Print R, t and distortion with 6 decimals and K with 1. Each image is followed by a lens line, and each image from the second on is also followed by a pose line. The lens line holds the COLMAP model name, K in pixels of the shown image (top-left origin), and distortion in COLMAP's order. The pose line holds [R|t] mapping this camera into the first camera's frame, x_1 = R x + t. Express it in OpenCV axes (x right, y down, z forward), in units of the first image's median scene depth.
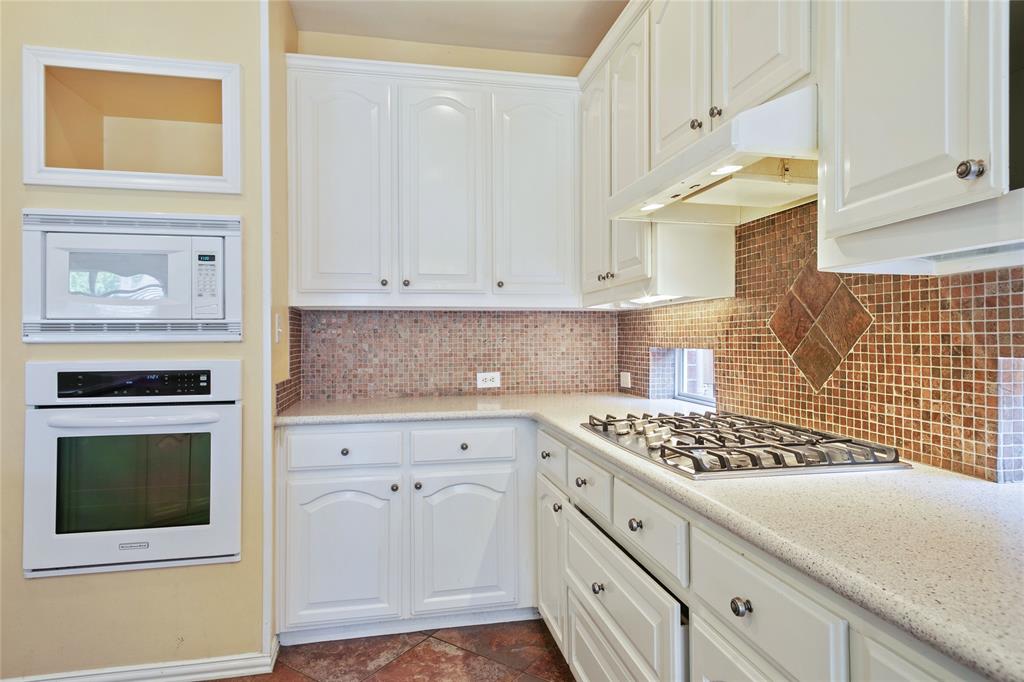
lens RADIAL K [[567.2, 0, 500.7], [0, 567.2, 328.8], [0, 0, 1]] dist [0.021099, -0.004641]
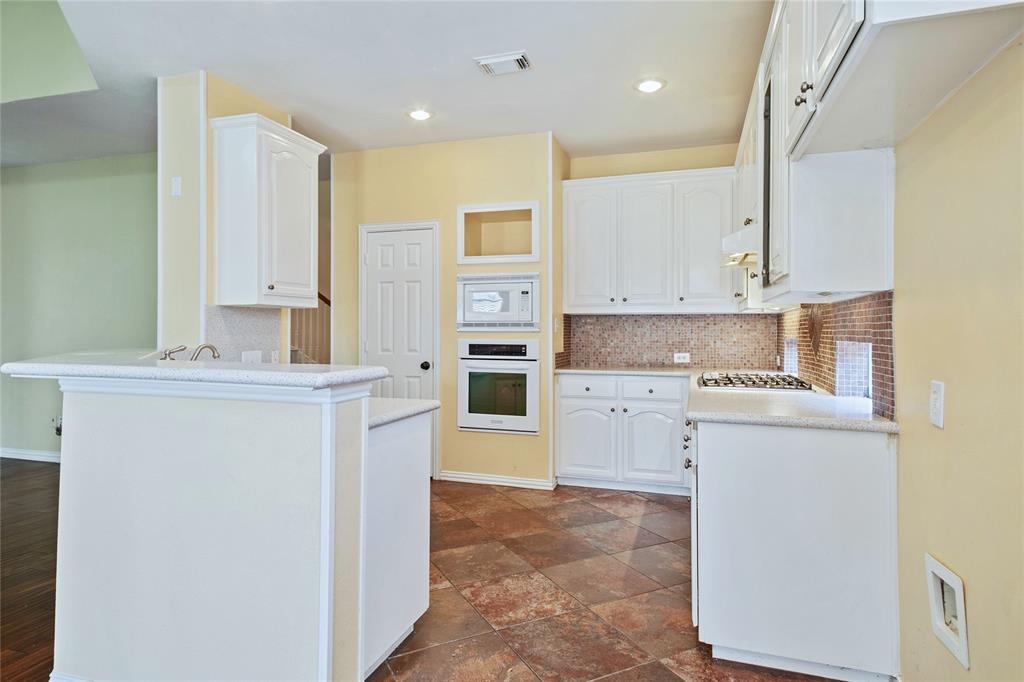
lens RADIAL K [[567.2, 0, 511.6], [0, 567.2, 332.5], [0, 0, 1]] dist [0.021099, -0.004641]
pose [[0.880697, 0.009984, -0.473575, 0.384988], [-0.001308, 0.999825, 0.018646, -0.011887], [0.473678, -0.015802, 0.880556, -0.770881]]
